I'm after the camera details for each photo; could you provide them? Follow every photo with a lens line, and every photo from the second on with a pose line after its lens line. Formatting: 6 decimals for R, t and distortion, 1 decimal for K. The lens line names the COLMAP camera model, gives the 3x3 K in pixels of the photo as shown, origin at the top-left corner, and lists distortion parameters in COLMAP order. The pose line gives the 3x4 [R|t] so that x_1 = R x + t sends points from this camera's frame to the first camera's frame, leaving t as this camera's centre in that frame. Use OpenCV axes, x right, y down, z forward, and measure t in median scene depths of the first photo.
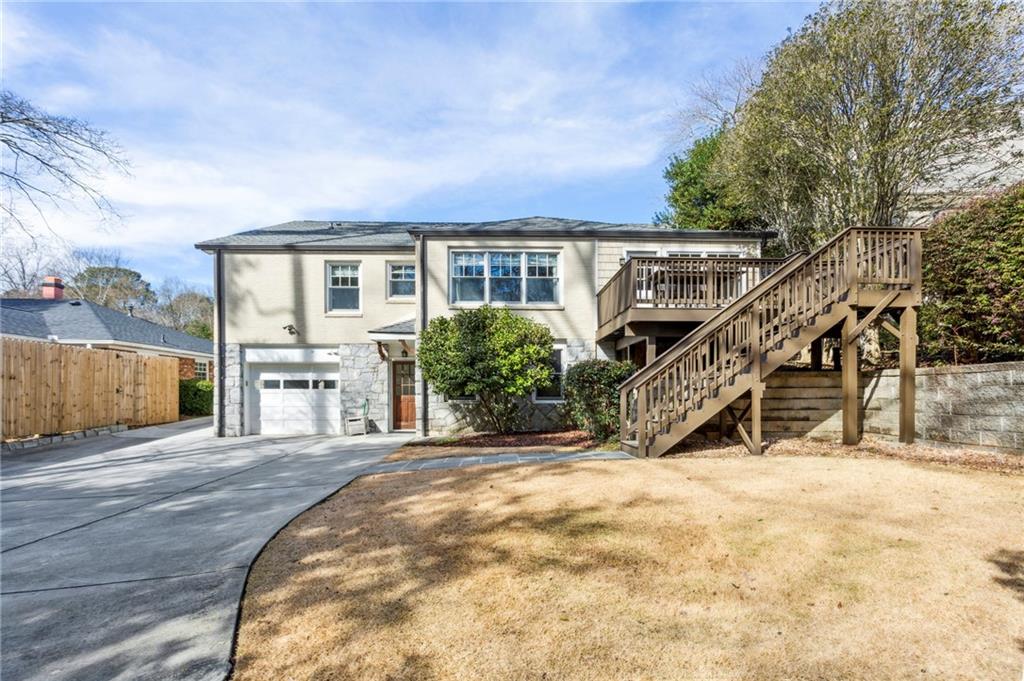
lens RADIAL K [[501.1, 0, 515.3], [0, 501.1, 365.3], [0, 0, 1]] dist [-0.001869, 0.000678]
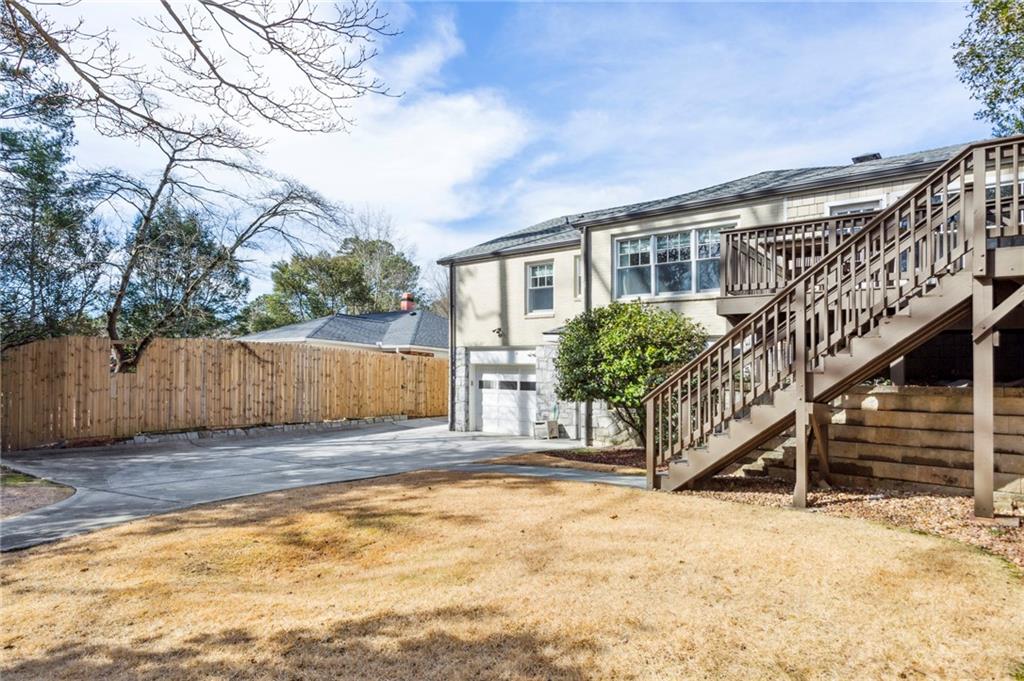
lens RADIAL K [[617.6, 0, 510.9], [0, 617.6, 356.0], [0, 0, 1]] dist [-0.000400, 0.001296]
pose [[0.749140, -0.005511, -0.662389, 0.421399], [0.000705, 0.999971, -0.007523, -0.012845], [0.662411, 0.005169, 0.749122, 0.054821]]
